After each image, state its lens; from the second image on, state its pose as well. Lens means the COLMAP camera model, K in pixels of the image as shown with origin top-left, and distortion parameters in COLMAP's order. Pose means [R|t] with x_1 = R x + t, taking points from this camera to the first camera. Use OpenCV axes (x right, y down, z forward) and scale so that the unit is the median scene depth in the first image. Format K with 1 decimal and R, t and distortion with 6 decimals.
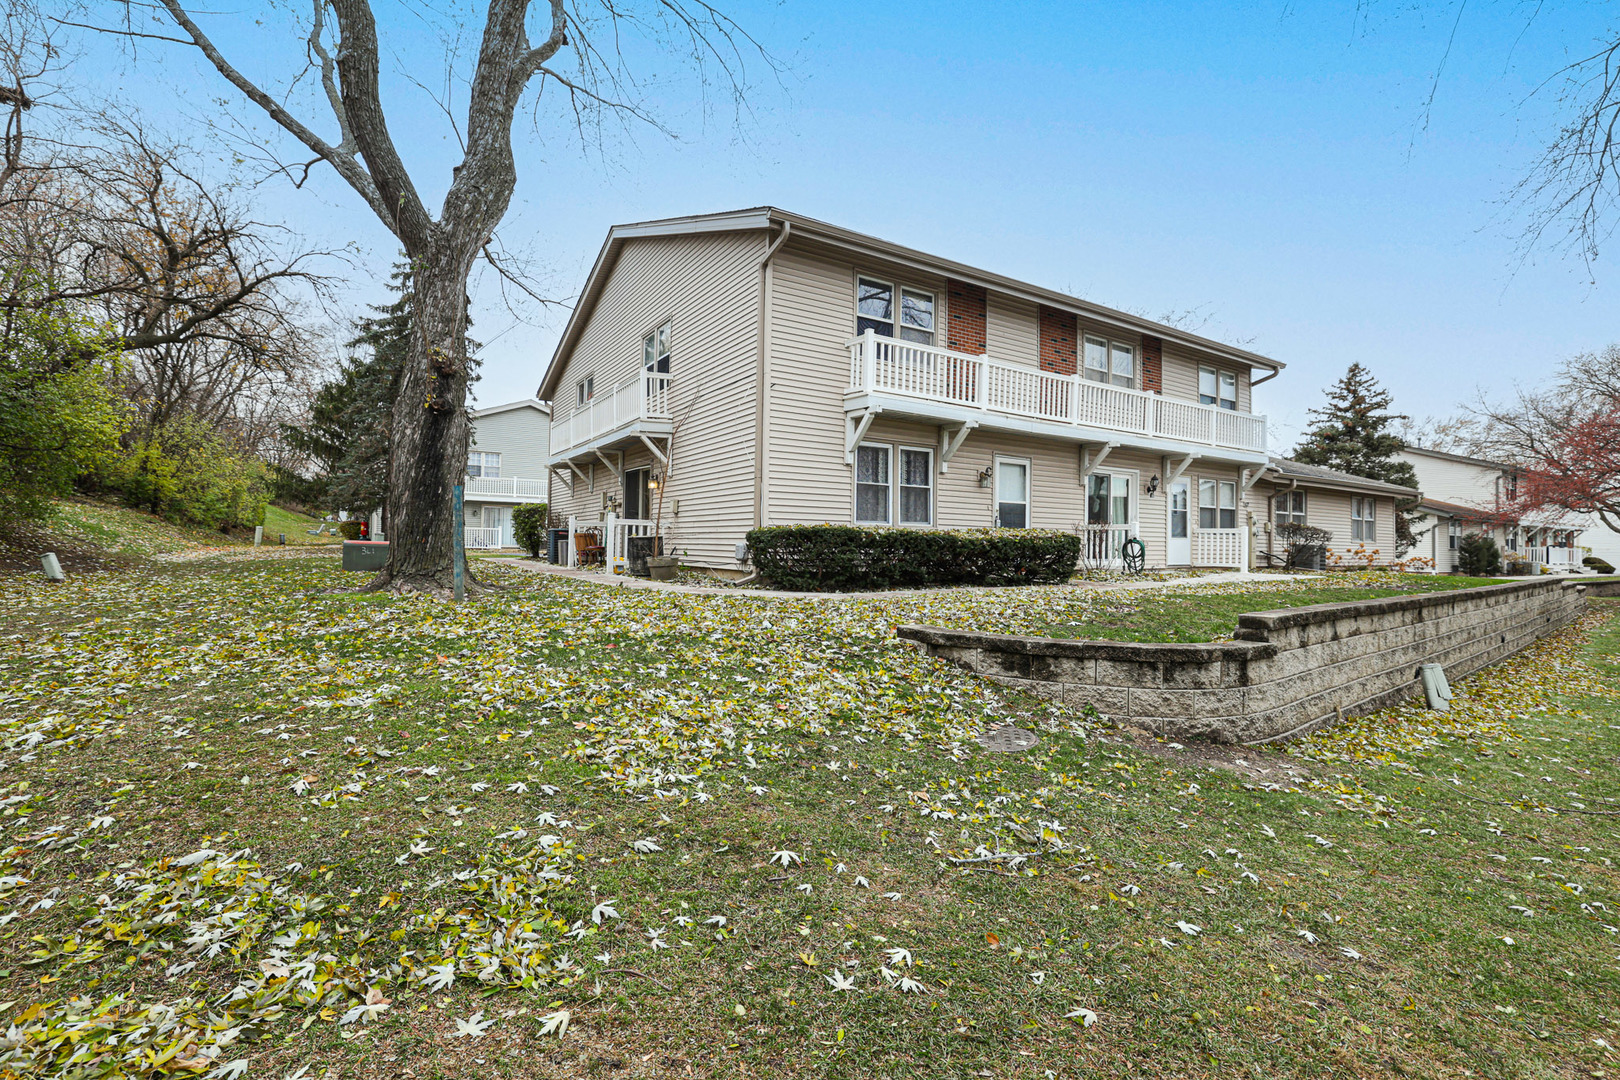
lens RADIAL K [[732.2, 0, 810.0], [0, 732.2, 540.0], [0, 0, 1]] dist [-0.000068, -0.000039]
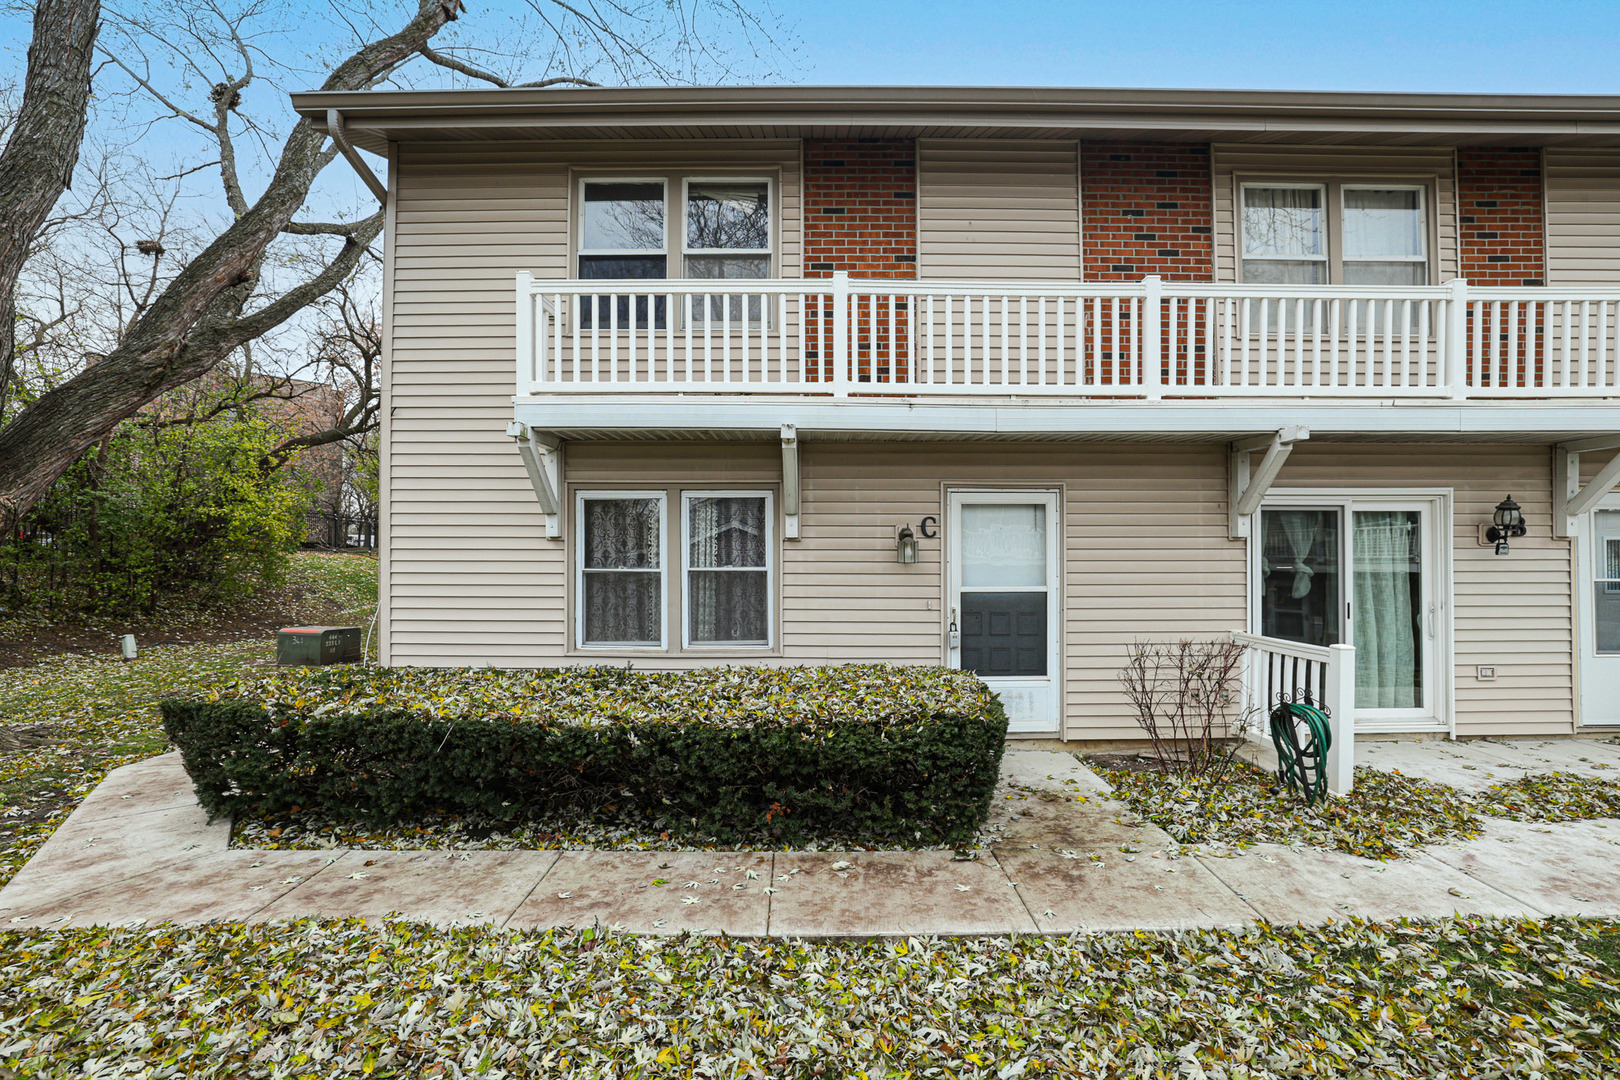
lens RADIAL K [[754.3, 0, 810.6], [0, 754.3, 565.2], [0, 0, 1]] dist [-0.000934, -0.000195]
pose [[0.855634, -0.015916, -0.517337, 0.428898], [0.019500, 0.999809, 0.001493, -0.071454], [0.517214, -0.011366, 0.855781, 0.554392]]
